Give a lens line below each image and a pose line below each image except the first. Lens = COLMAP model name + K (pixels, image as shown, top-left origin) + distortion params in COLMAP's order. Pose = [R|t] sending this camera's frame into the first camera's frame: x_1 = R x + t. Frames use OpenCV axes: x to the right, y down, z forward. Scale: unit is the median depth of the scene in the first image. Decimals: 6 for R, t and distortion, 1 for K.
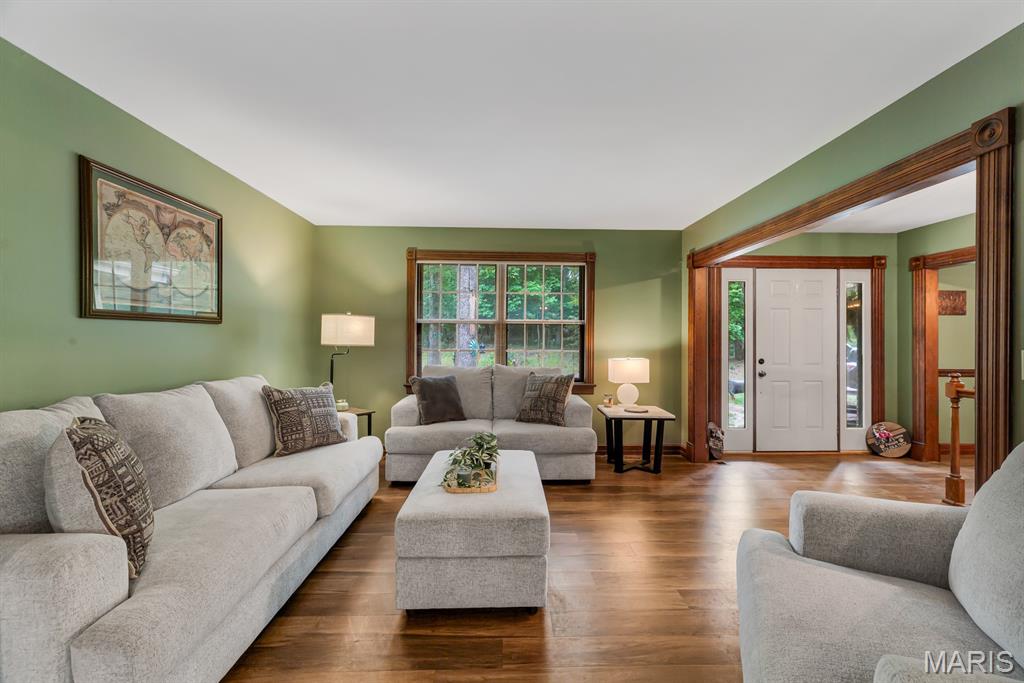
lens RADIAL K [[466.6, 0, 515.7], [0, 466.6, 340.8], [0, 0, 1]] dist [0.014310, -0.005486]
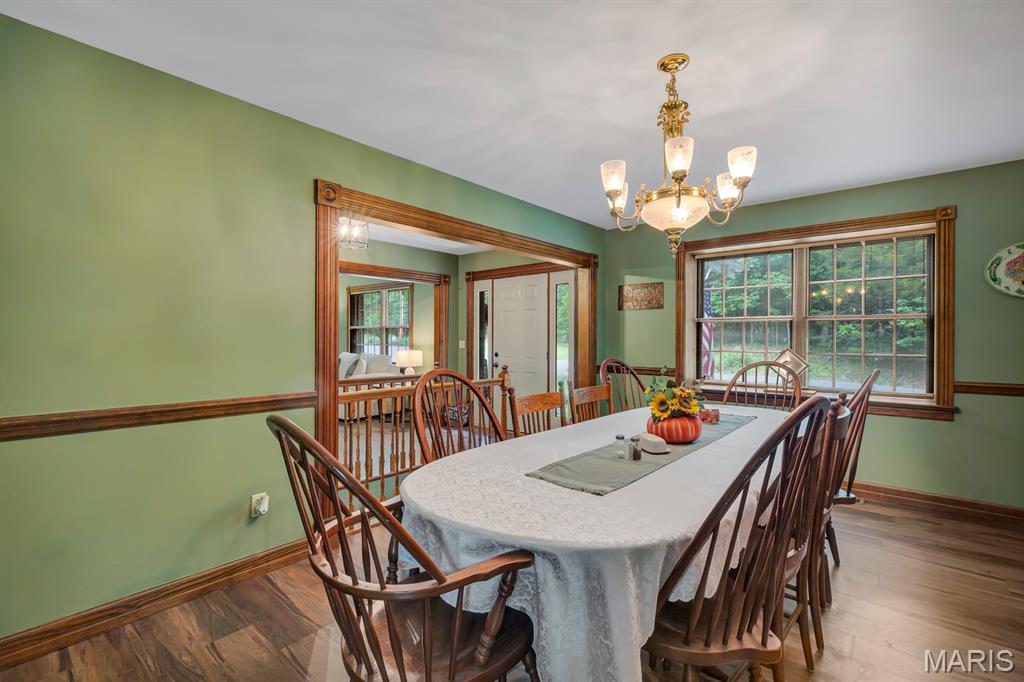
lens RADIAL K [[466.6, 0, 515.7], [0, 466.6, 340.3], [0, 0, 1]] dist [0.014310, -0.005486]
pose [[0.734157, -0.002831, -0.678974, 1.468525], [0.010215, 0.999924, 0.006877, -0.001850], [0.678903, -0.011985, 0.734130, 0.138337]]
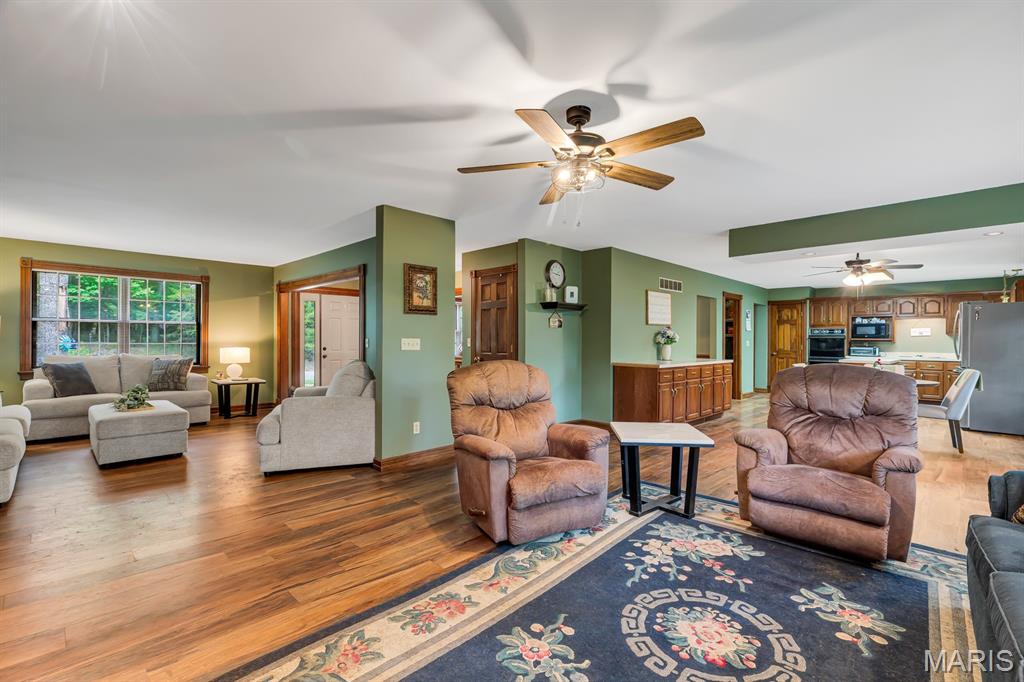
lens RADIAL K [[459.7, 0, 520.5], [0, 459.7, 338.6], [0, 0, 1]] dist [0.000124, -0.000273]
pose [[0.713906, 0.001746, 0.700240, -0.147626], [-0.002377, 0.999997, -0.000070, 0.005360], [-0.700238, -0.001615, 0.713908, -0.737073]]
